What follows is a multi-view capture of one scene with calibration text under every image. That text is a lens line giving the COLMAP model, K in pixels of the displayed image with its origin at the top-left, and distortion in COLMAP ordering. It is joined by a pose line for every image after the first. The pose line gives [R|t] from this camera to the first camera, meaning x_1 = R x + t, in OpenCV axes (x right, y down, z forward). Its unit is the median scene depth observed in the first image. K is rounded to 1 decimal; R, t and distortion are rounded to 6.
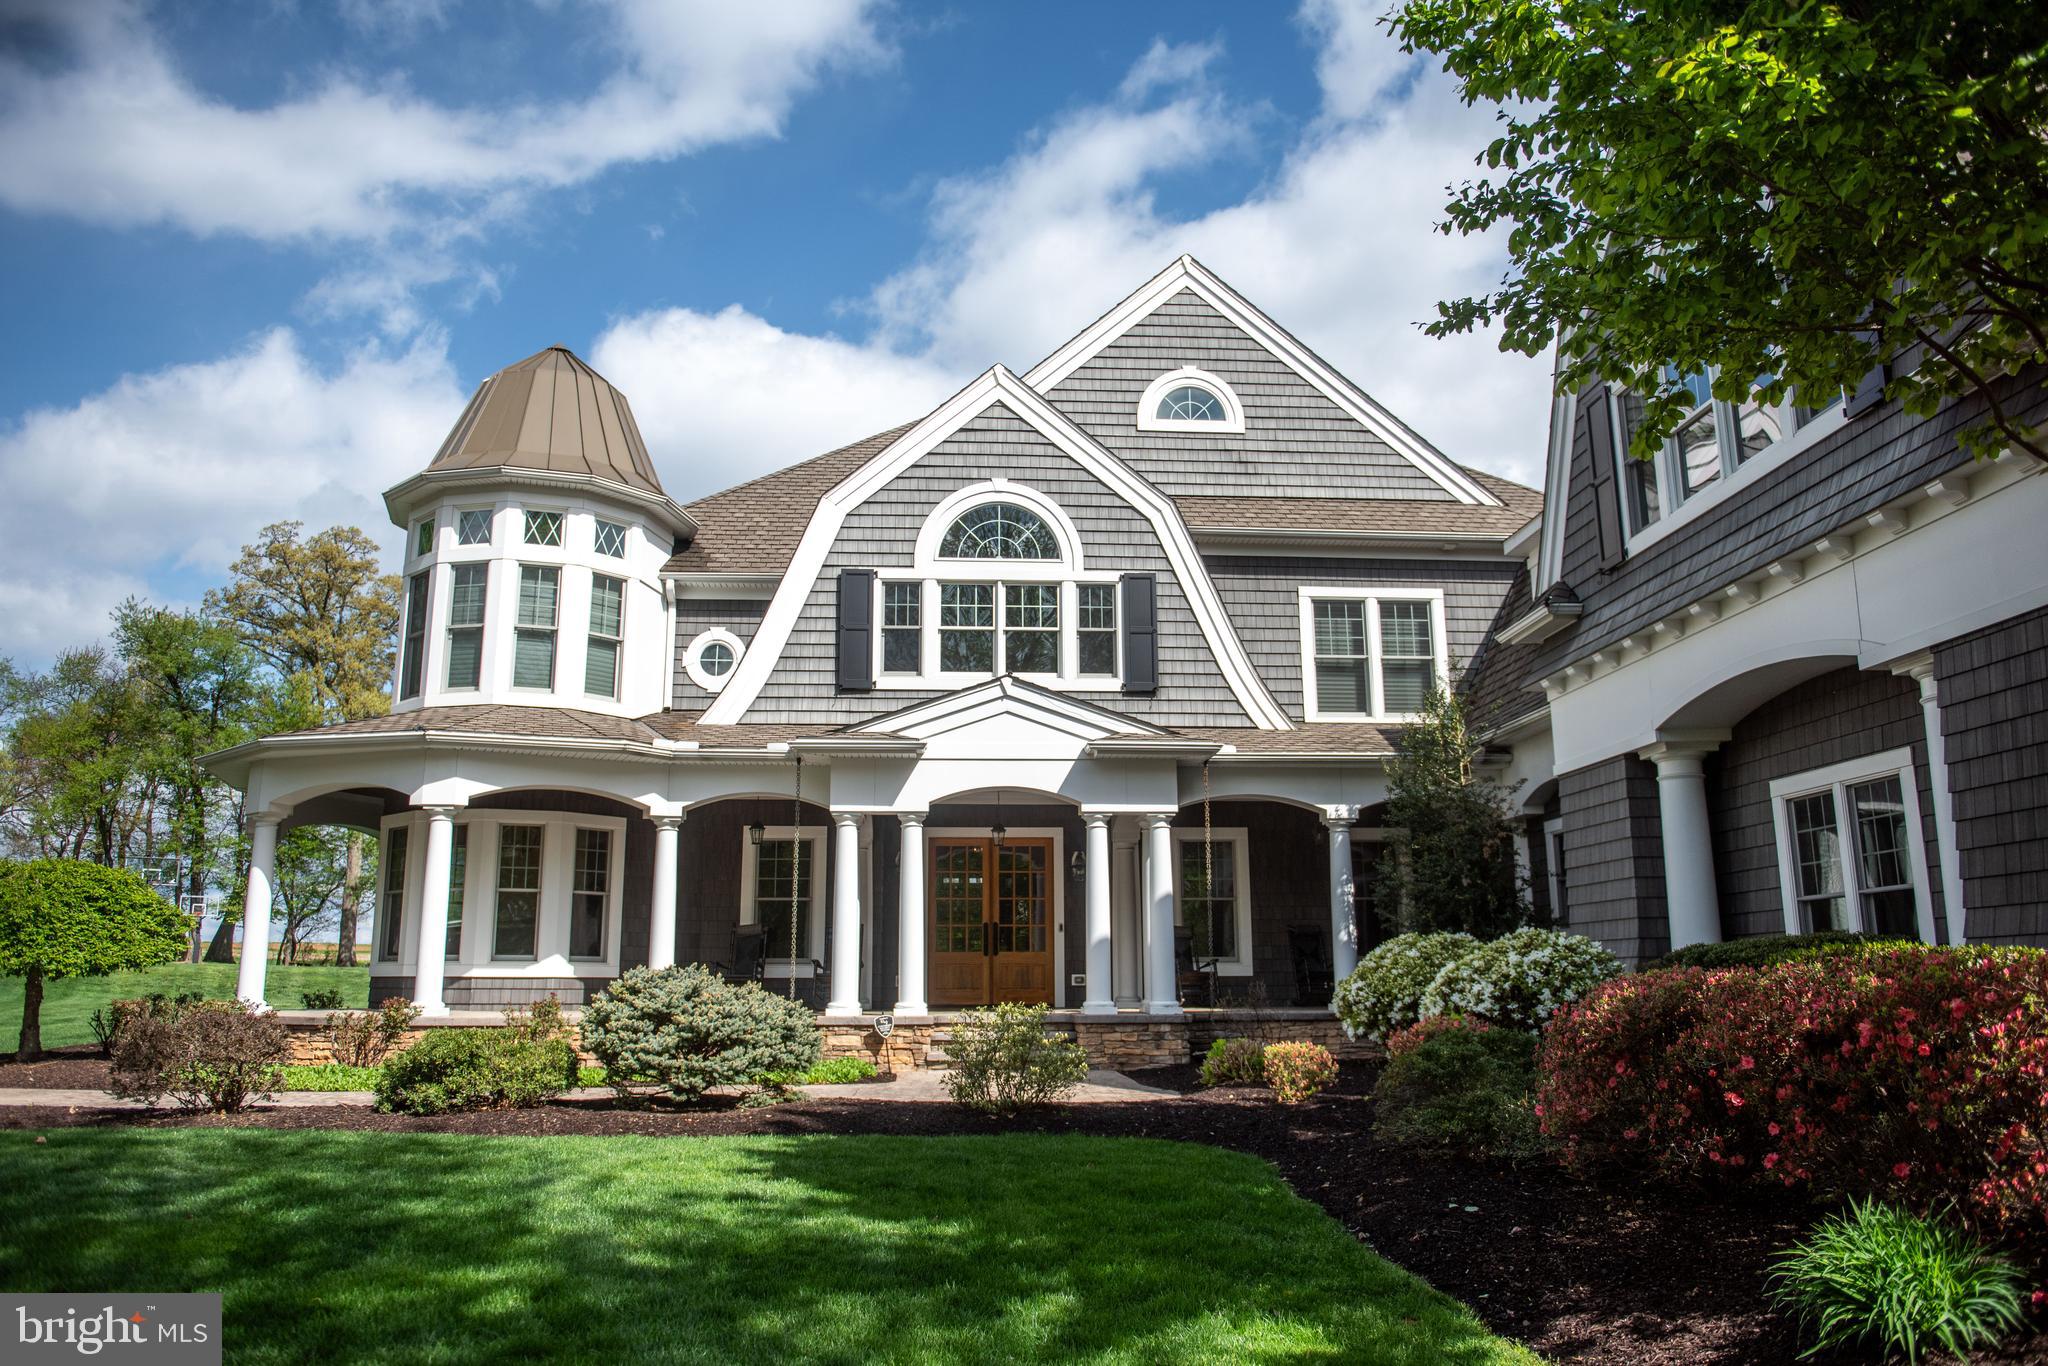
lens RADIAL K [[1430.7, 0, 1024.0], [0, 1430.7, 683.0], [0, 0, 1]] dist [-0.057604, -0.001728]
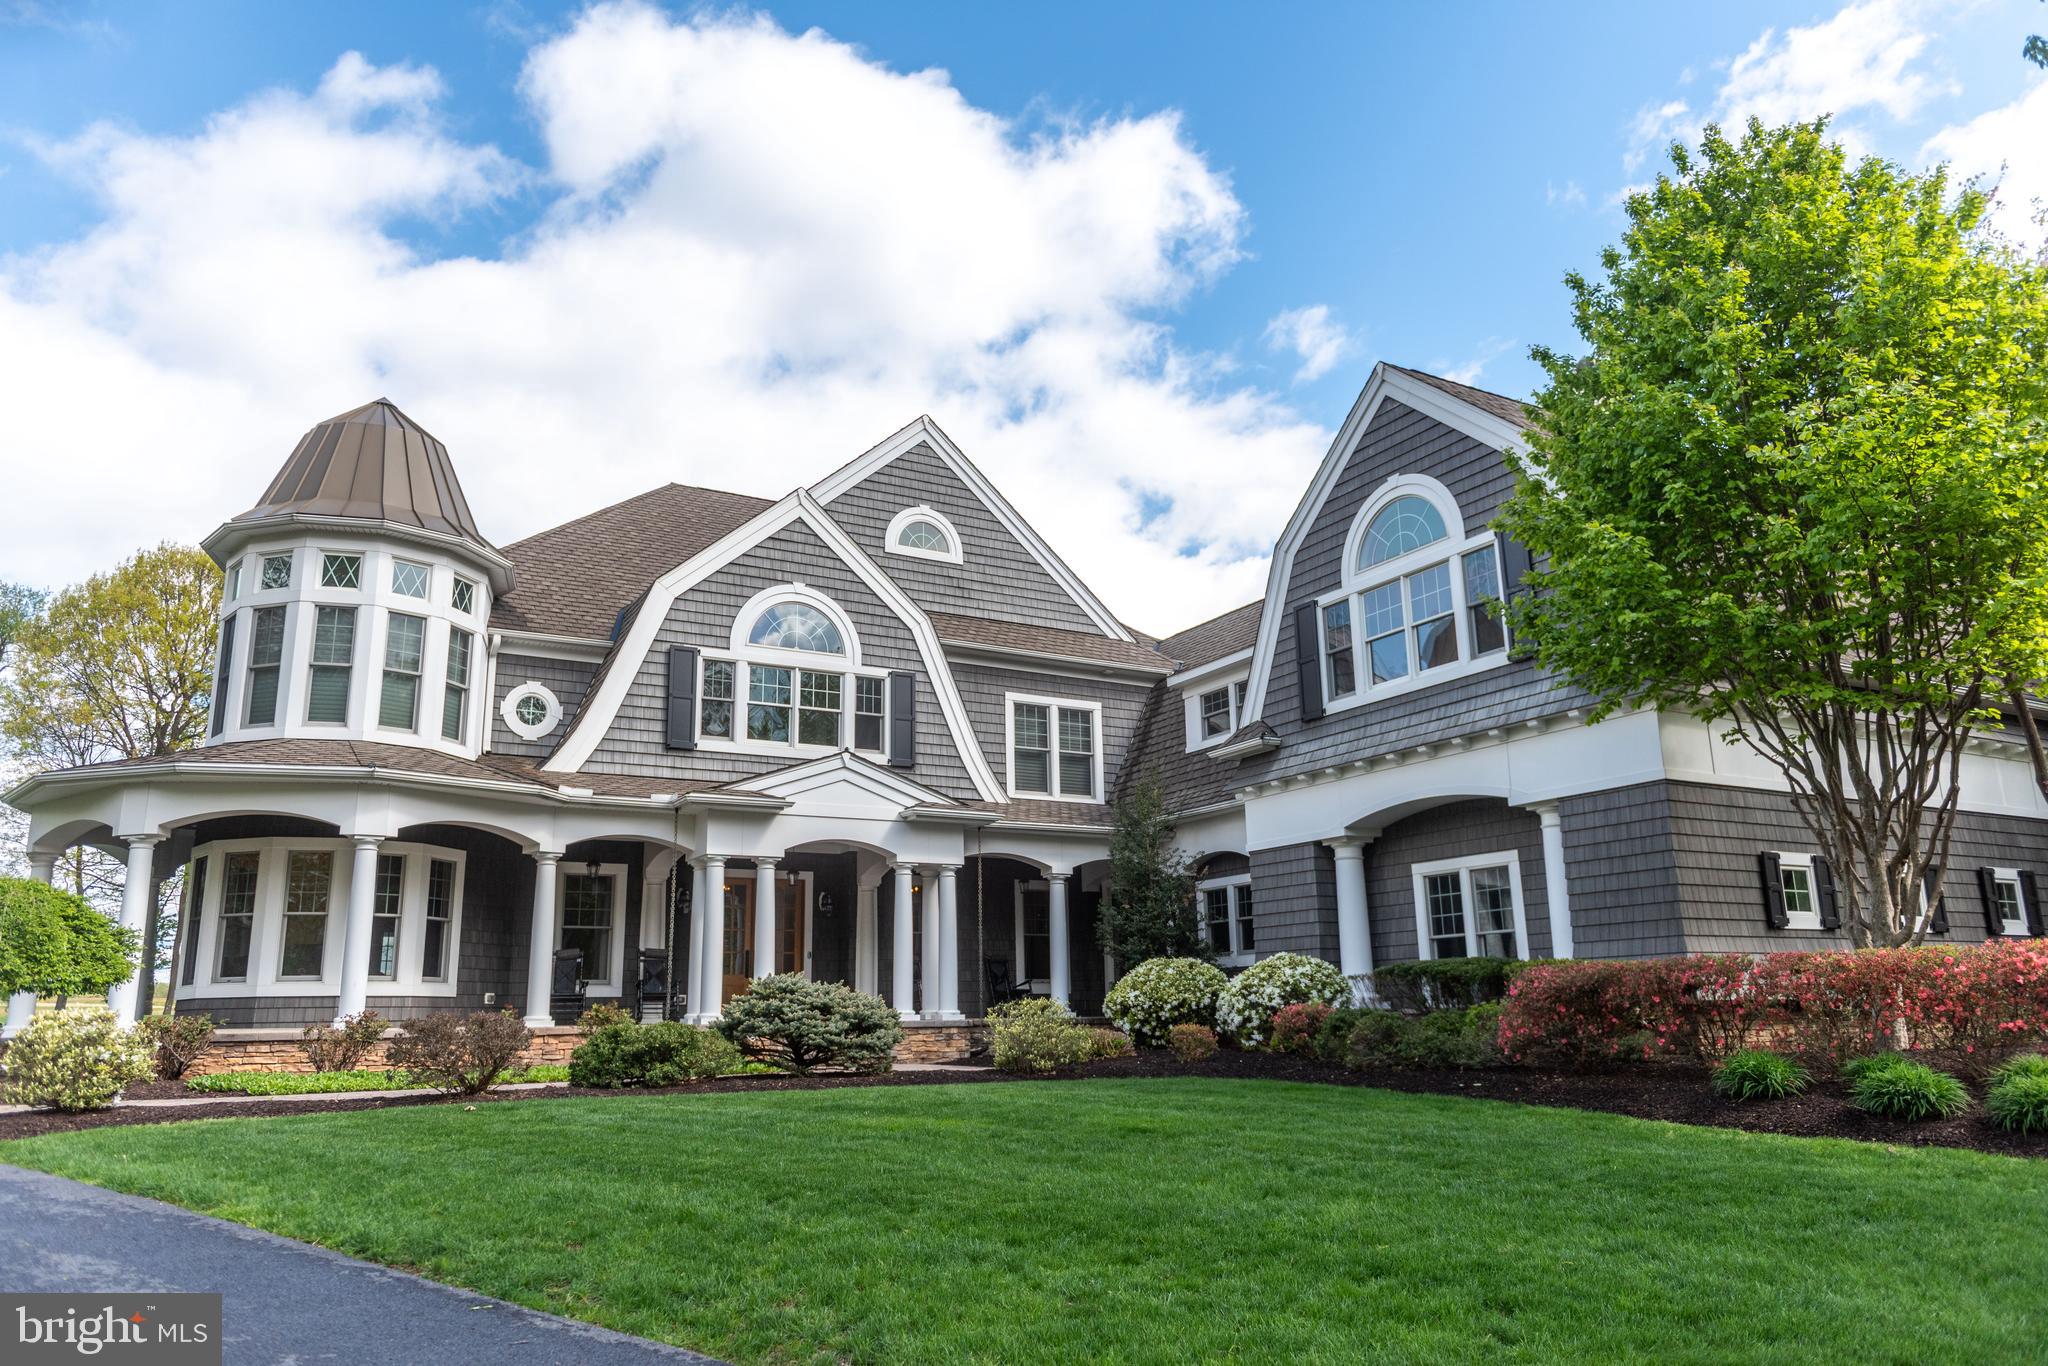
lens RADIAL K [[1399.8, 0, 1024.0], [0, 1399.8, 683.0], [0, 0, 1]] dist [-0.004691, -0.001343]
pose [[0.897114, 0.092700, 0.431964, -0.356832], [-0.078374, 0.995624, -0.050892, -0.012790], [-0.434791, 0.011801, 0.900454, -0.157305]]
